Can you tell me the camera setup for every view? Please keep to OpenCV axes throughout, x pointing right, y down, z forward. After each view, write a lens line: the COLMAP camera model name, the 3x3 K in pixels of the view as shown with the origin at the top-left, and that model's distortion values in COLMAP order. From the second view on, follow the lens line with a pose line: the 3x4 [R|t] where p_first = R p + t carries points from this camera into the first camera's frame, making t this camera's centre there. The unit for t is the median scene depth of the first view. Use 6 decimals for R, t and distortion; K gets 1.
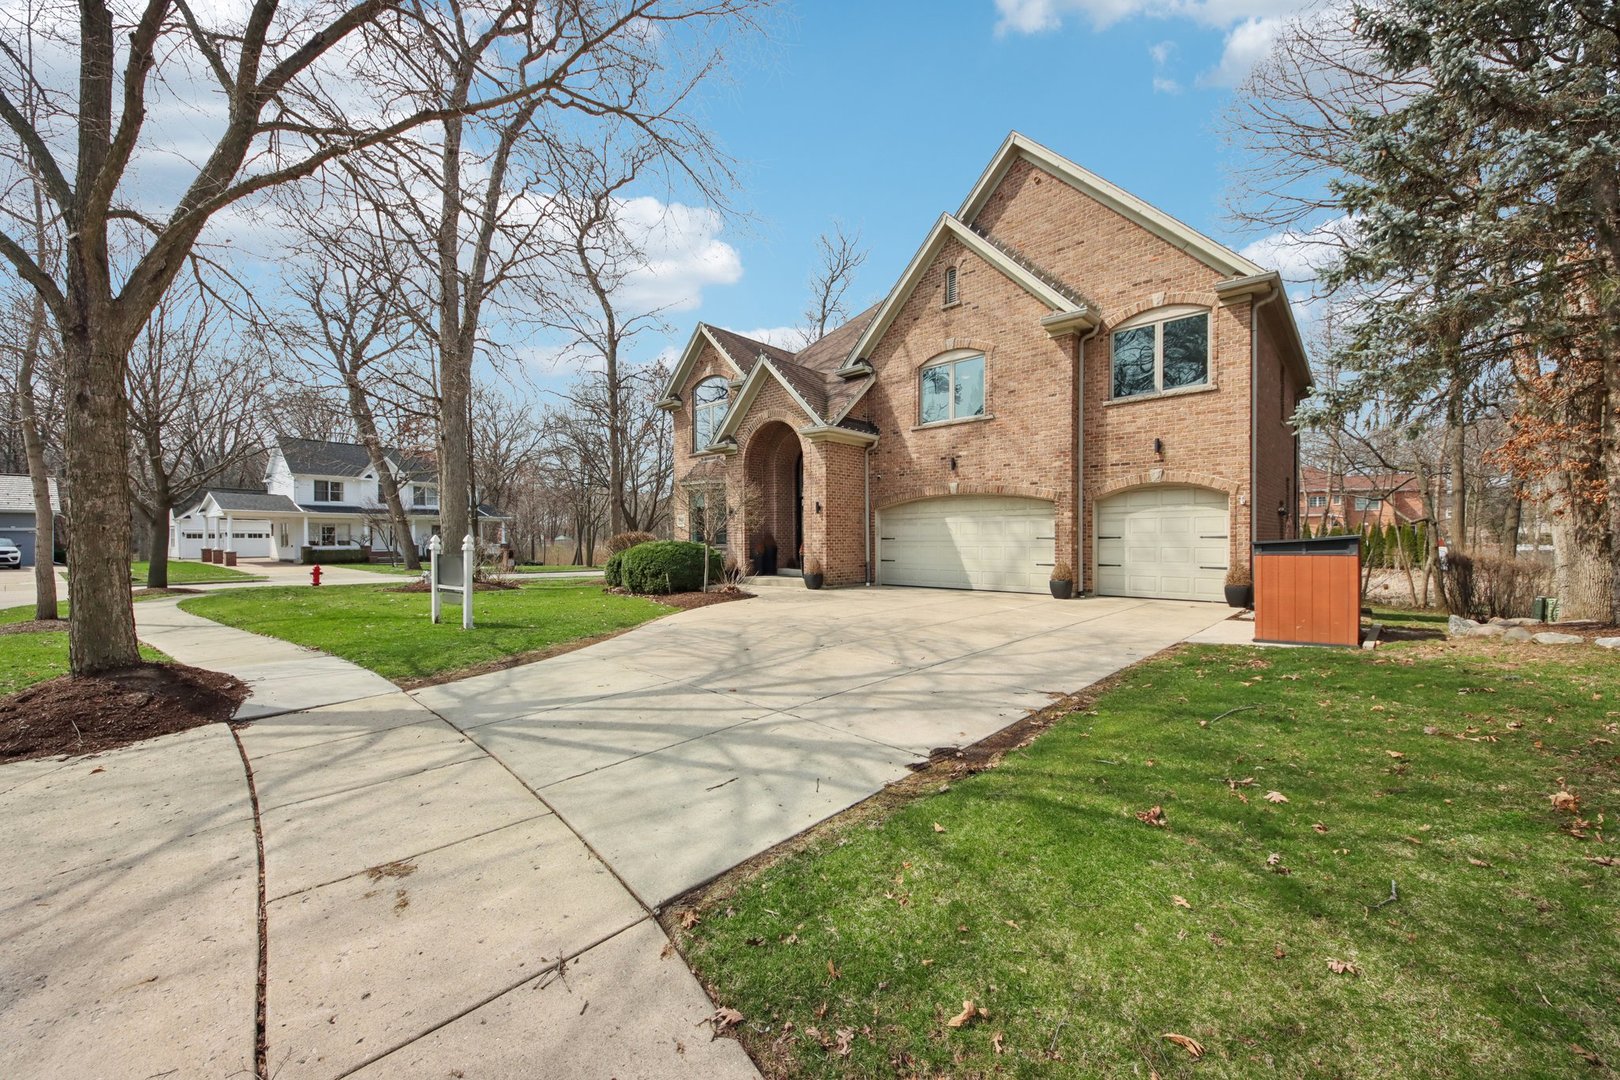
lens RADIAL K [[606.2, 0, 811.6], [0, 606.2, 538.9], [0, 0, 1]] dist [-0.002415, -0.000875]
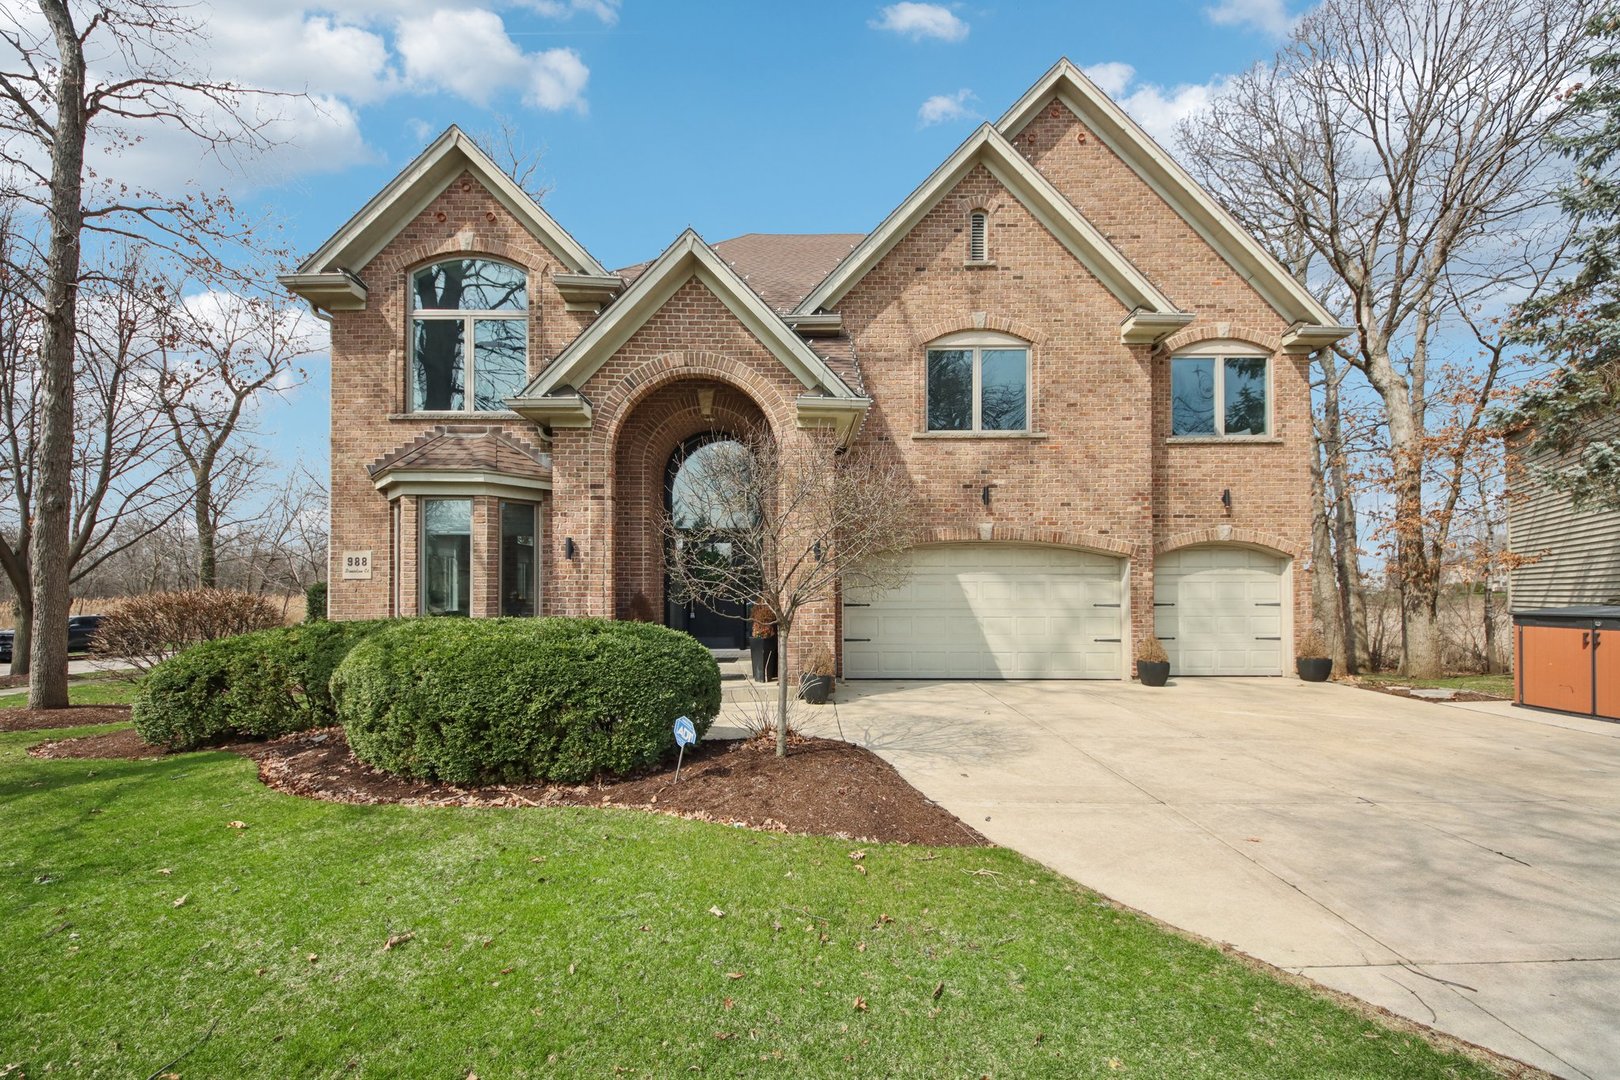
lens RADIAL K [[606.2, 0, 796.3], [0, 606.2, 593.9], [0, 0, 1]] dist [-0.002415, -0.000875]
pose [[0.741877, 0.010185, 0.670459, -0.411941], [-0.001779, 0.999911, -0.013222, -0.004425], [-0.670534, 0.008616, 0.741829, 0.693260]]
